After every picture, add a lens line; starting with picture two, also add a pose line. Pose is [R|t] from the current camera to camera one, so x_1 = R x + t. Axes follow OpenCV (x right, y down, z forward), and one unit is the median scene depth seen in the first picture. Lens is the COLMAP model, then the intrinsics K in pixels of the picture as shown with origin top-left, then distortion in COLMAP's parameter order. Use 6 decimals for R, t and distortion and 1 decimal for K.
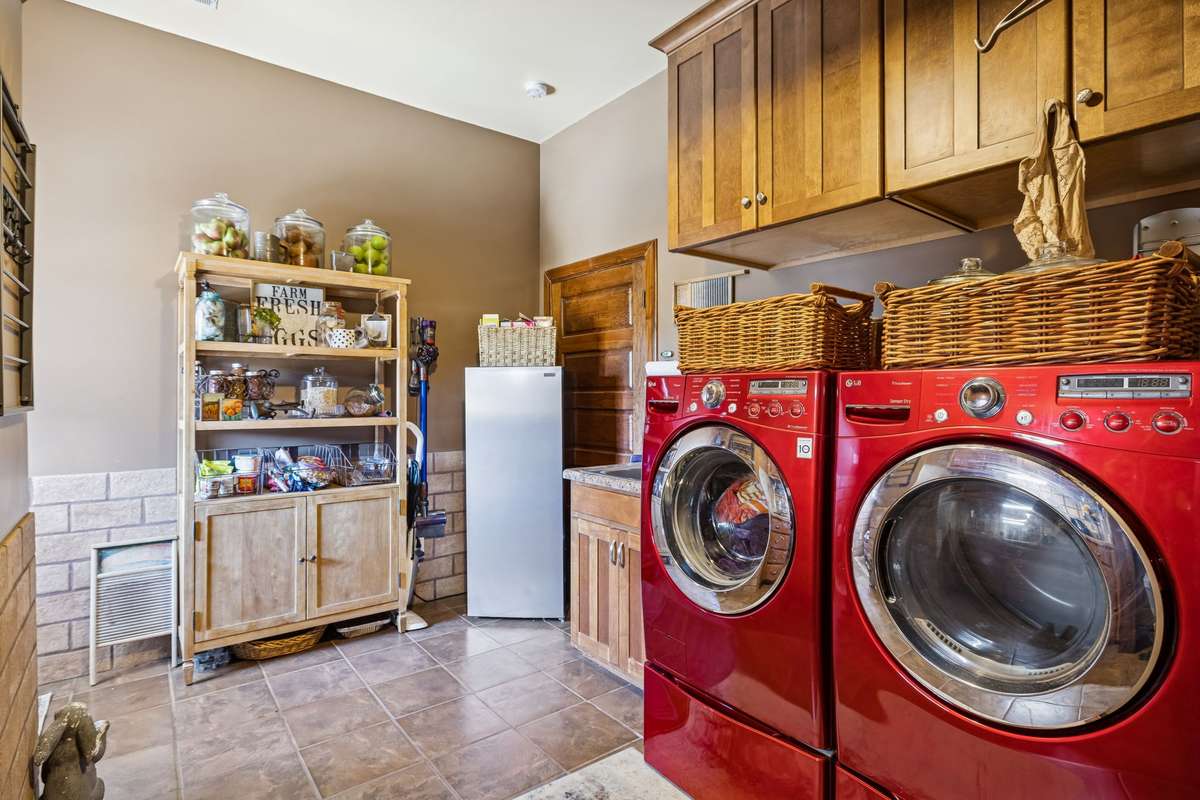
lens RADIAL K [[608.3, 0, 597.9], [0, 608.3, 397.8], [0, 0, 1]] dist [-0.005353, 0.002617]
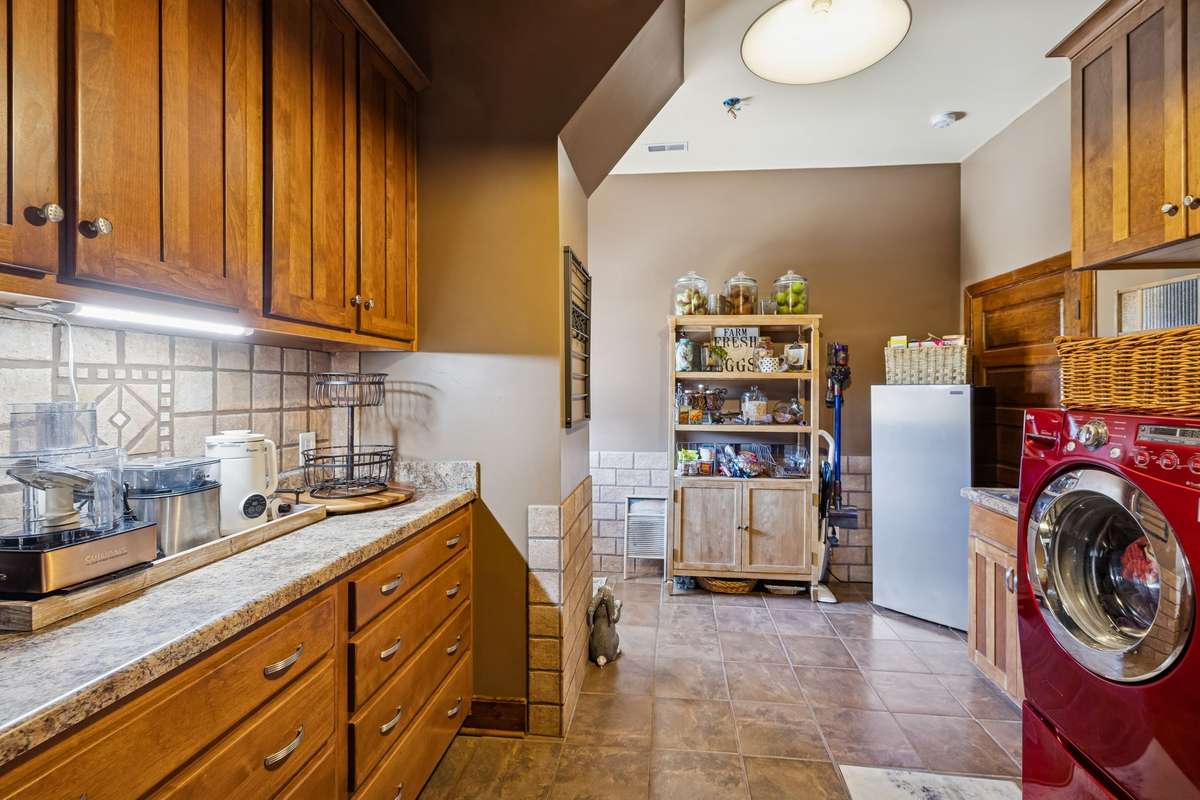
lens RADIAL K [[504.6, 0, 601.8], [0, 504.6, 392.4], [0, 0, 1]] dist [0.000398, 0.000145]
pose [[0.709943, -0.001836, -0.704256, 0.101218], [-0.003486, 0.999975, -0.006121, -0.032411], [0.704250, 0.006801, 0.709919, -0.036530]]
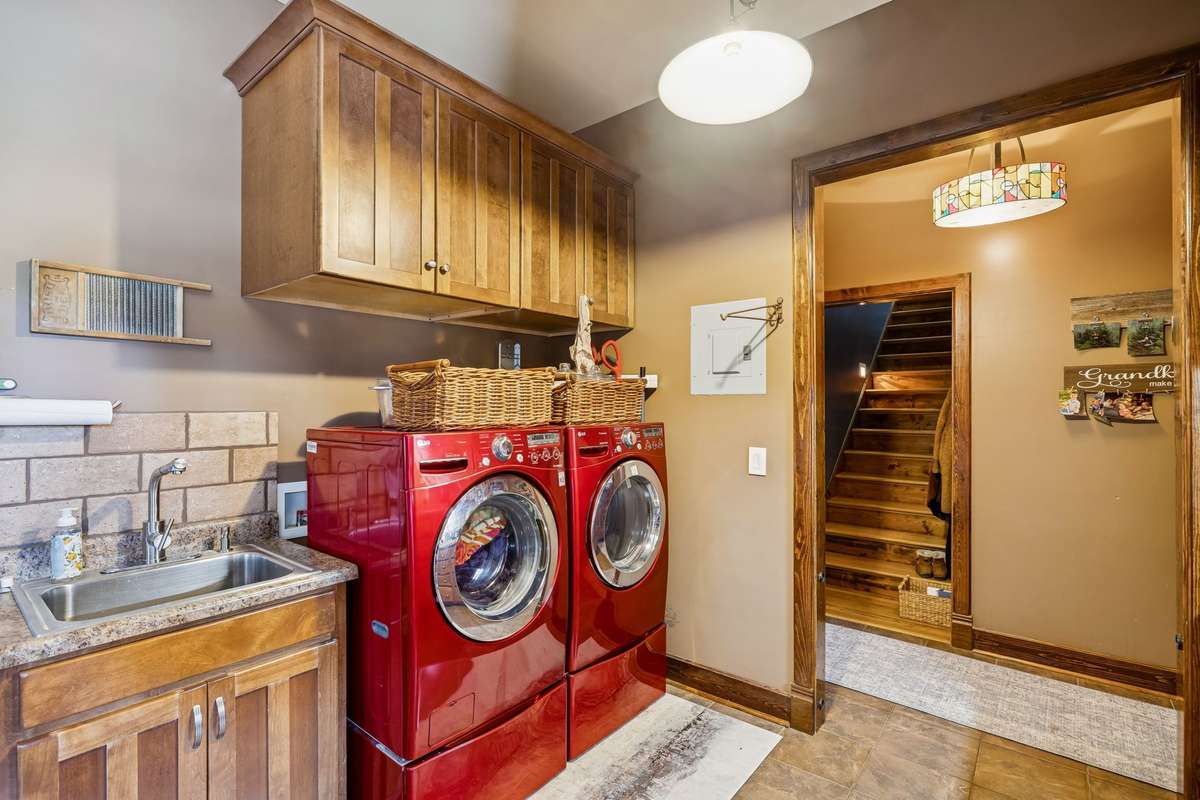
lens RADIAL K [[530.6, 0, 599.6], [0, 530.6, 401.9], [0, 0, 1]] dist [-0.002593, 0.000897]
pose [[-0.231519, -0.002977, 0.972826, -0.415728], [0.002435, 0.999990, 0.003640, -0.048459], [-0.972827, 0.003212, -0.231510, 0.529260]]
